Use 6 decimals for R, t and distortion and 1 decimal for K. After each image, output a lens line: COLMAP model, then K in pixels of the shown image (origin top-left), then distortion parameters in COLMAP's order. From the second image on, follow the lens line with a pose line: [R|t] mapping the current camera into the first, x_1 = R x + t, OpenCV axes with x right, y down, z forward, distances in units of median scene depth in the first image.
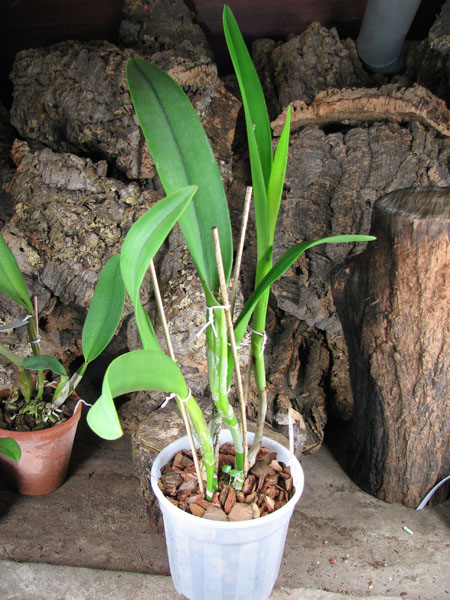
lens RADIAL K [[651.7, 0, 207.9], [0, 651.7, 306.3], [0, 0, 1]] dist [-0.092822, 0.000000]
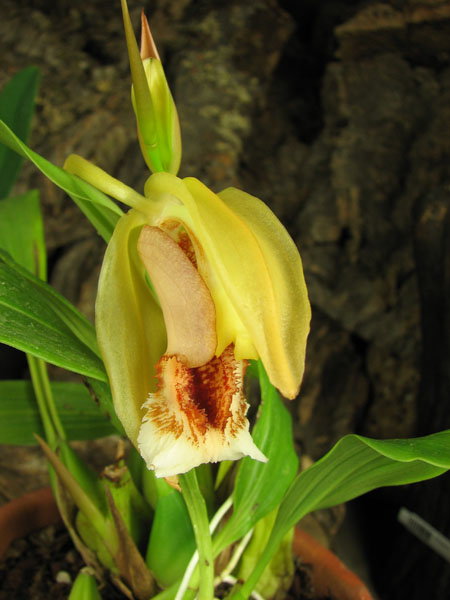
lens RADIAL K [[651.7, 0, 205.7], [0, 651.7, 290.1], [0, 0, 1]] dist [-0.092822, 0.000000]
pose [[0.979968, 0.196449, -0.032718, 0.043570], [-0.199154, 0.967302, -0.157047, 0.122998], [0.000797, 0.160417, 0.987049, 0.426935]]
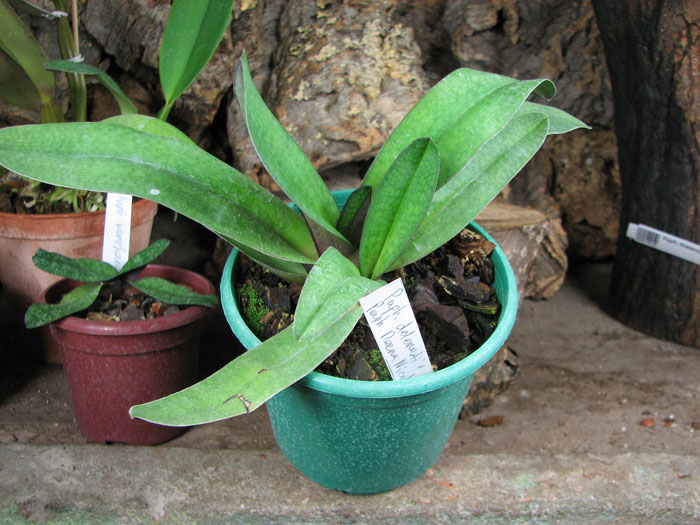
lens RADIAL K [[760.3, 0, 343.5], [0, 760.3, 280.3], [0, 0, 1]] dist [-0.092822, 0.000000]
pose [[0.995970, -0.034409, 0.082828, -0.085223], [0.037937, 0.998422, -0.041408, 0.234085], [-0.081273, 0.044384, 0.995703, 0.316438]]
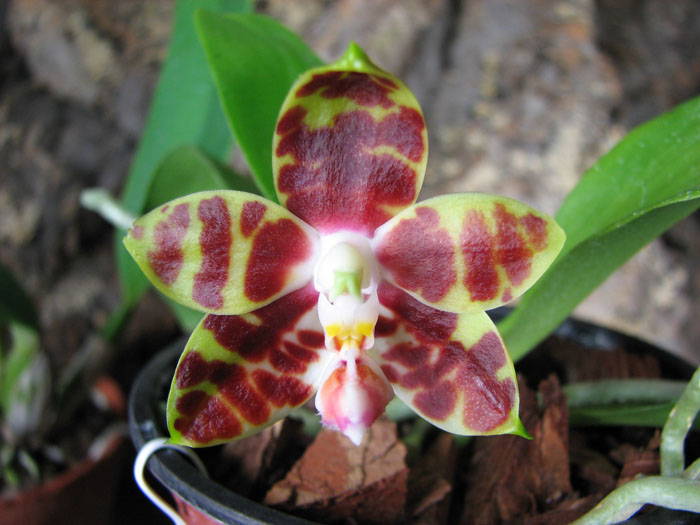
lens RADIAL K [[760.3, 0, 362.6], [0, 760.3, 293.9], [0, 0, 1]] dist [-0.092822, 0.000000]
pose [[0.979096, 0.063949, -0.193084, -0.014865], [-0.076850, 0.995231, -0.060076, 0.084759], [0.188321, 0.073659, 0.979341, 0.597149]]
